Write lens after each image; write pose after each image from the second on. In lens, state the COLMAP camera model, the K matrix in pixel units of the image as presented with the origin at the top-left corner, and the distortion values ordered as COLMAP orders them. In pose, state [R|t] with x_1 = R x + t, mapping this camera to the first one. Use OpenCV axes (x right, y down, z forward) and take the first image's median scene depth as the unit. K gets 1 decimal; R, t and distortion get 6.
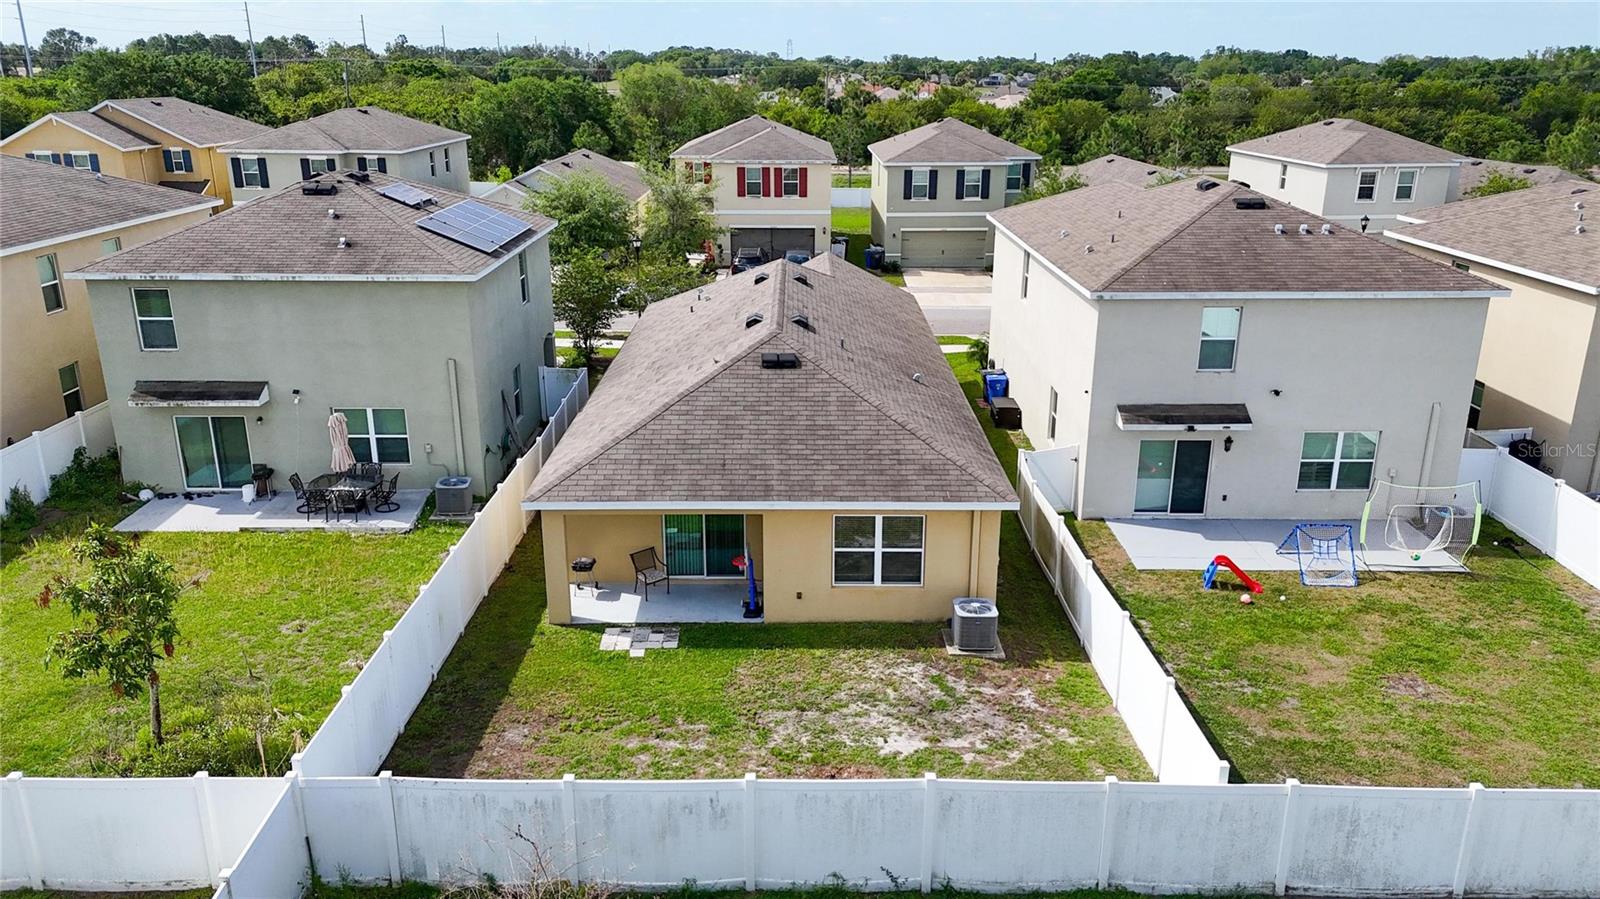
lens RADIAL K [[1167.9, 0, 797.4], [0, 1167.9, 452.8], [0, 0, 1]] dist [0.074447, -0.071222]
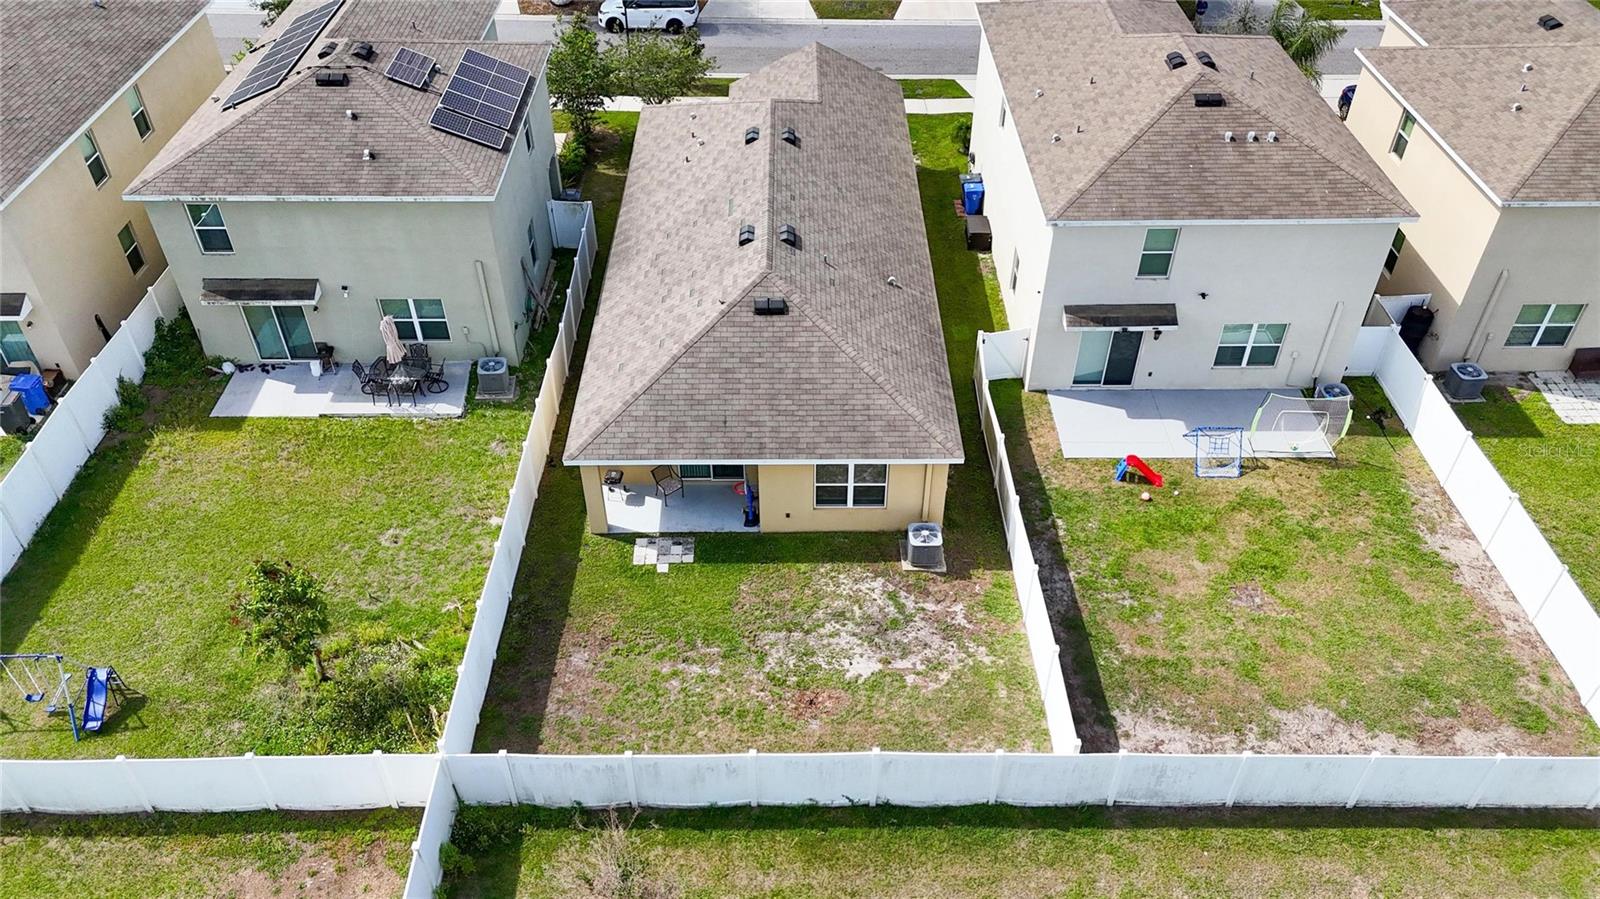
lens RADIAL K [[1160.8, 0, 797.0], [0, 1160.8, 456.0], [0, 0, 1]] dist [0.077783, -0.080333]
pose [[0.999983, -0.005165, 0.002555, 0.008632], [0.003812, 0.925494, 0.378743, -0.411005], [-0.004321, -0.378727, 0.925498, -0.135279]]
